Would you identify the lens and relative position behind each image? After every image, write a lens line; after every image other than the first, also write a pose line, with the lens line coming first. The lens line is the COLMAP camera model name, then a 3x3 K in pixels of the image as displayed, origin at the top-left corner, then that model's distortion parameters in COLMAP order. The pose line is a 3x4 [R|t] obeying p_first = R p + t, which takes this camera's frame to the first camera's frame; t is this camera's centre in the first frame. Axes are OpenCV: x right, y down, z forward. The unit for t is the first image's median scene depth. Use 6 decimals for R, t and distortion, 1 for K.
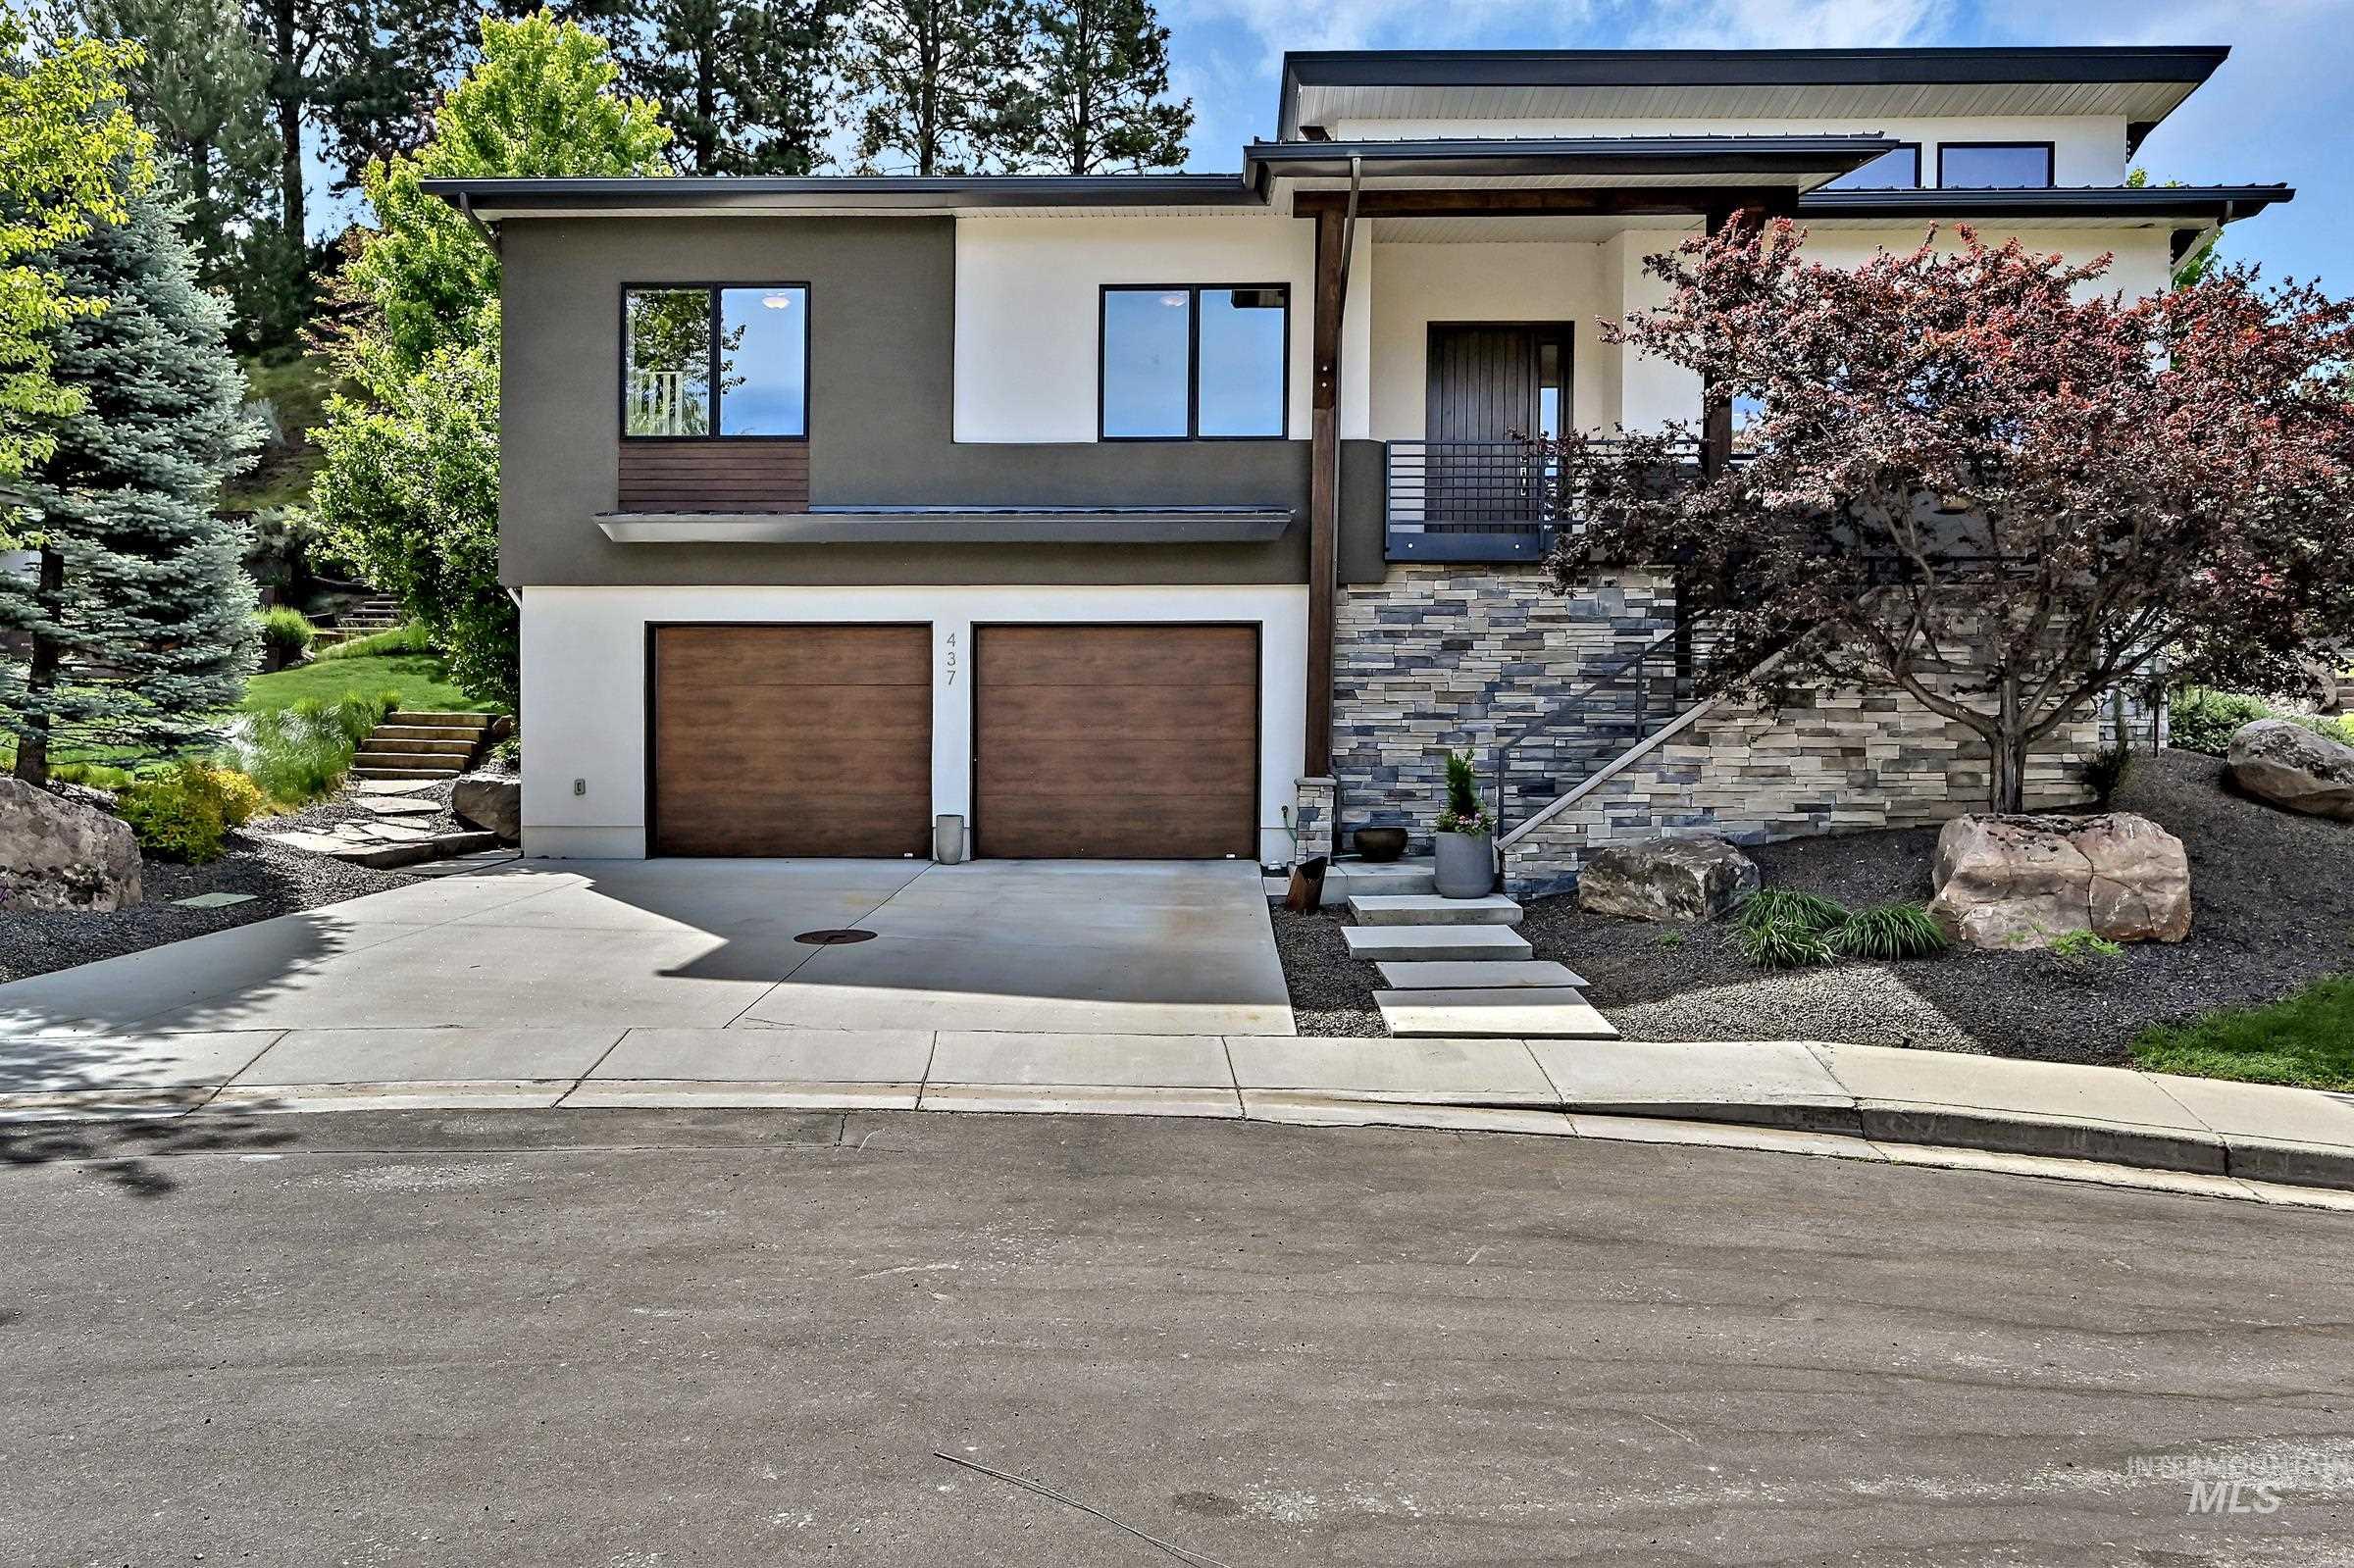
lens RADIAL K [[1437.2, 0, 1177.0], [0, 1437.2, 784.0], [0, 0, 1]] dist [0.001566, -0.000053]
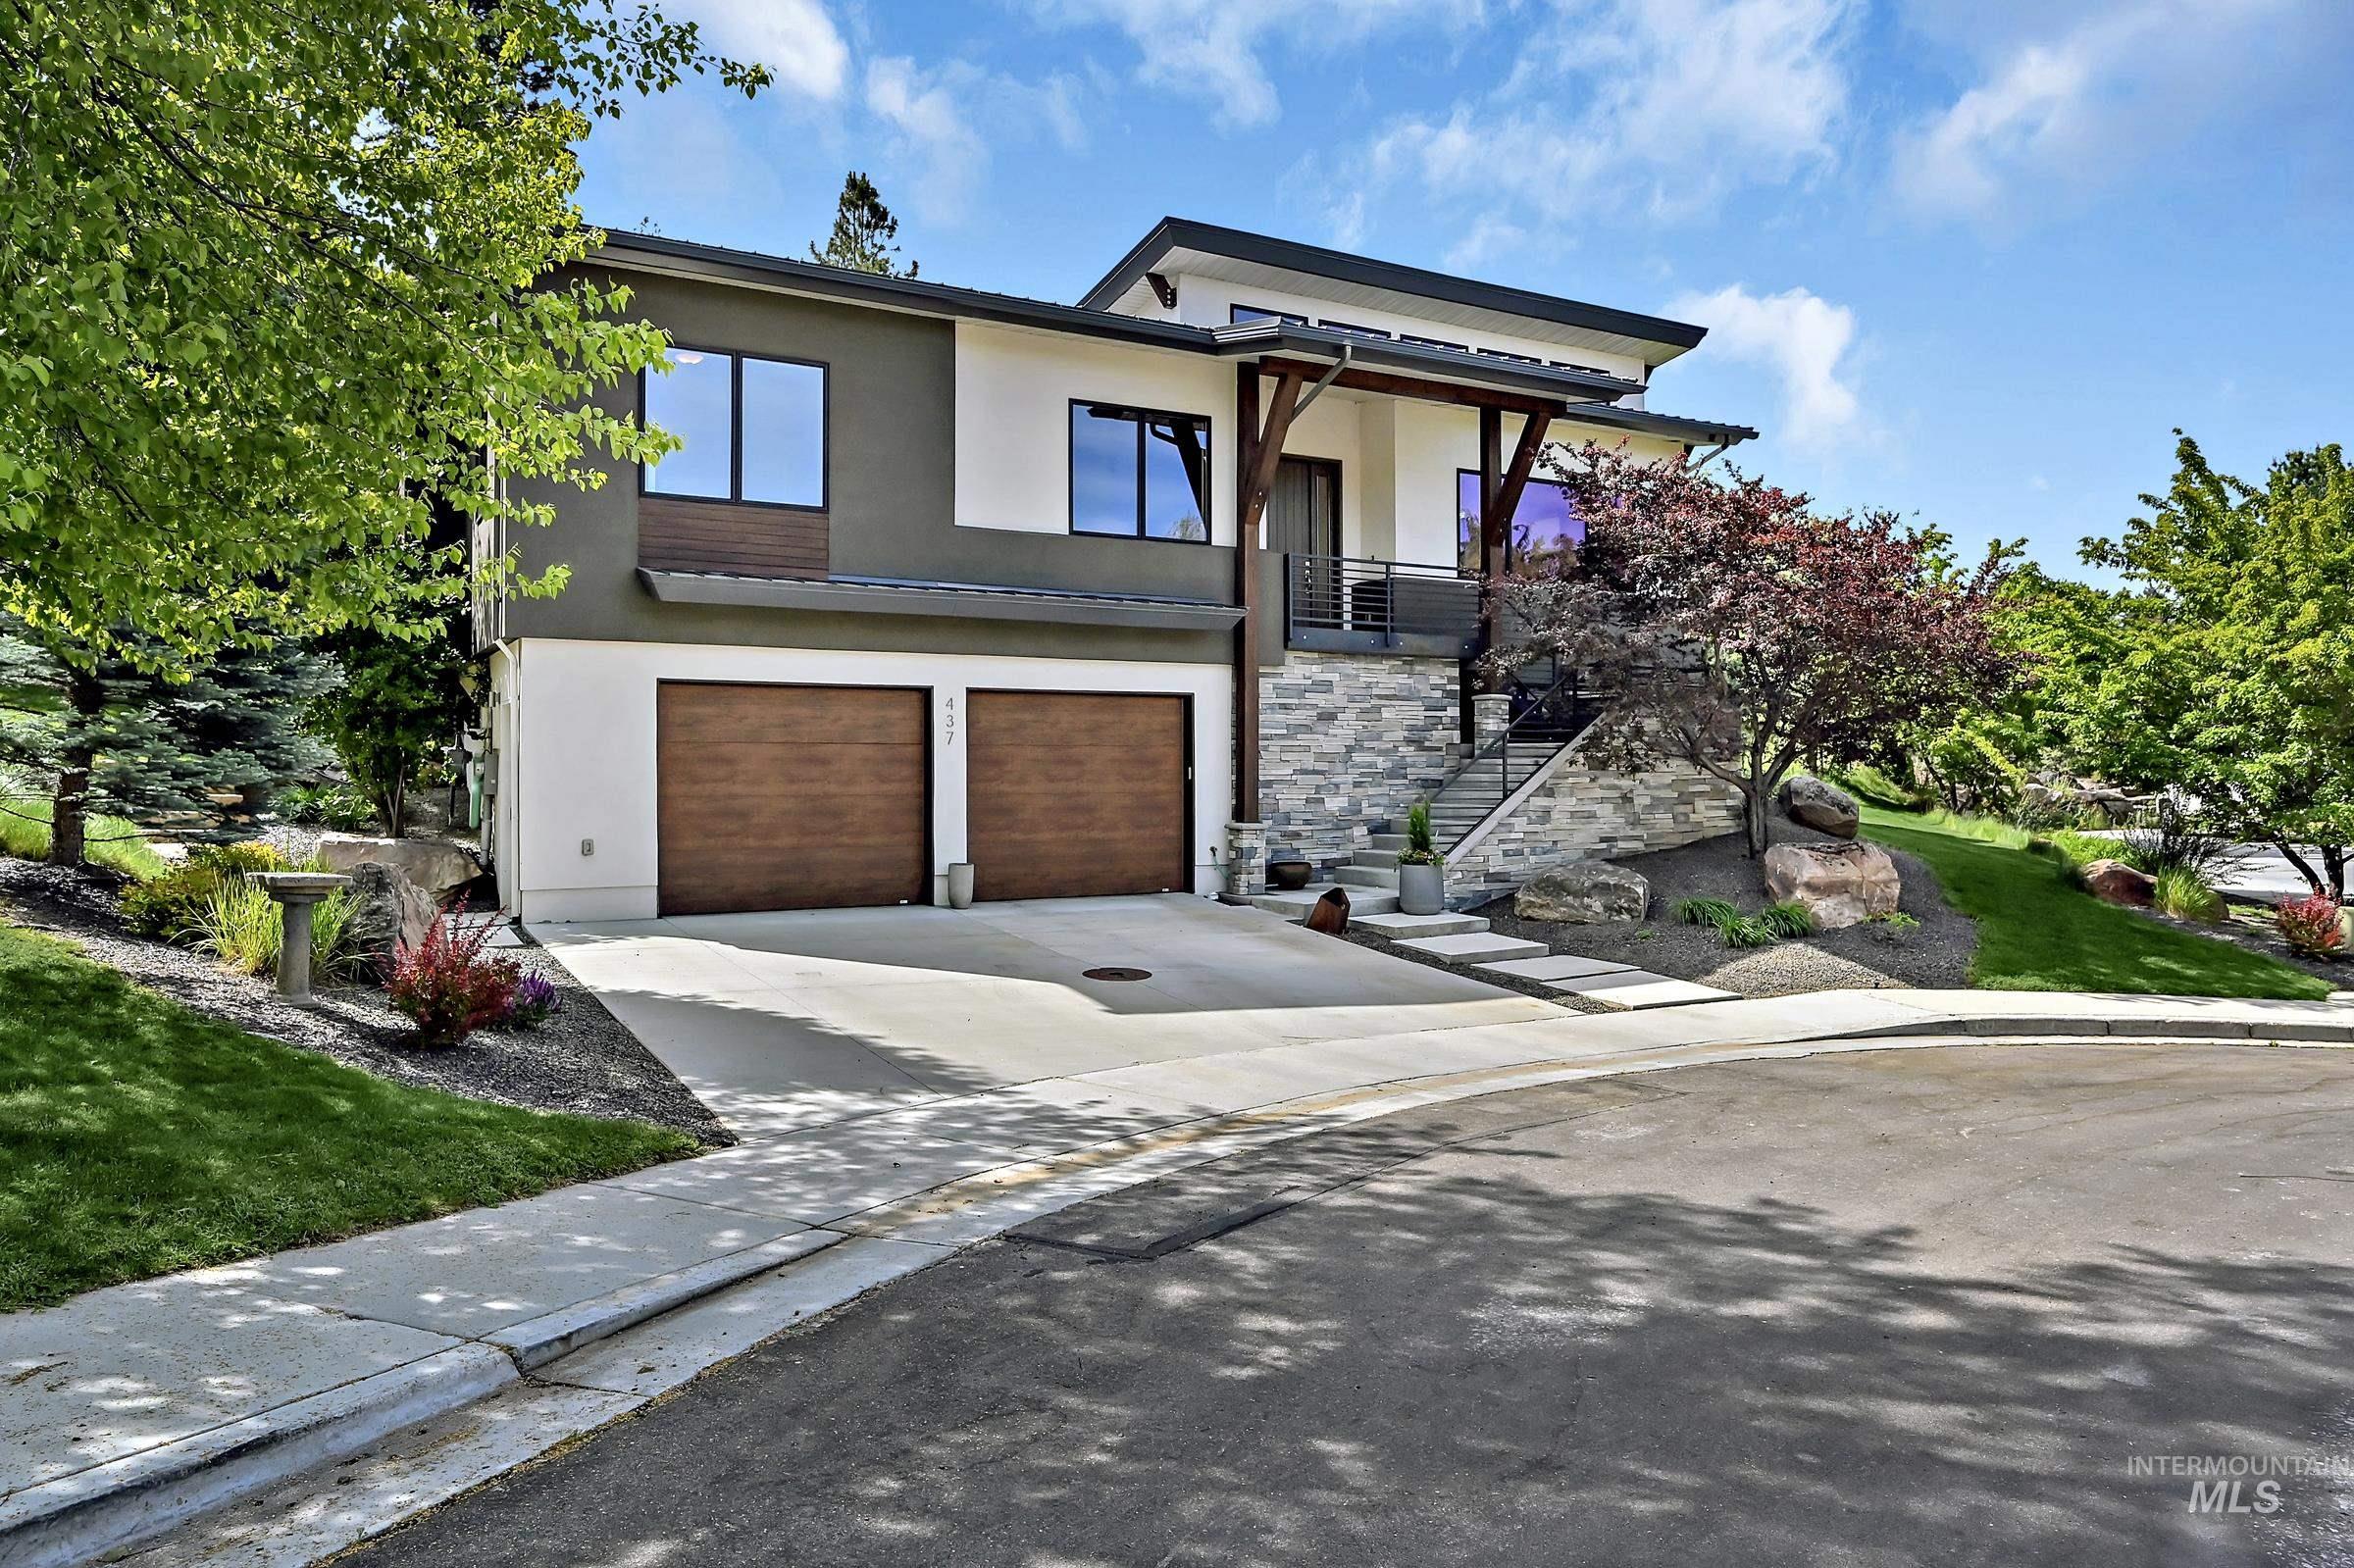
lens RADIAL K [[1391.6, 0, 1177.0], [0, 1391.6, 784.0], [0, 0, 1]] dist [-0.000624, 0.000198]
pose [[0.877084, -0.006404, 0.480294, -0.515280], [0.013721, 0.999837, -0.011724, -0.024198], [-0.480141, 0.016873, 0.877029, -0.013680]]
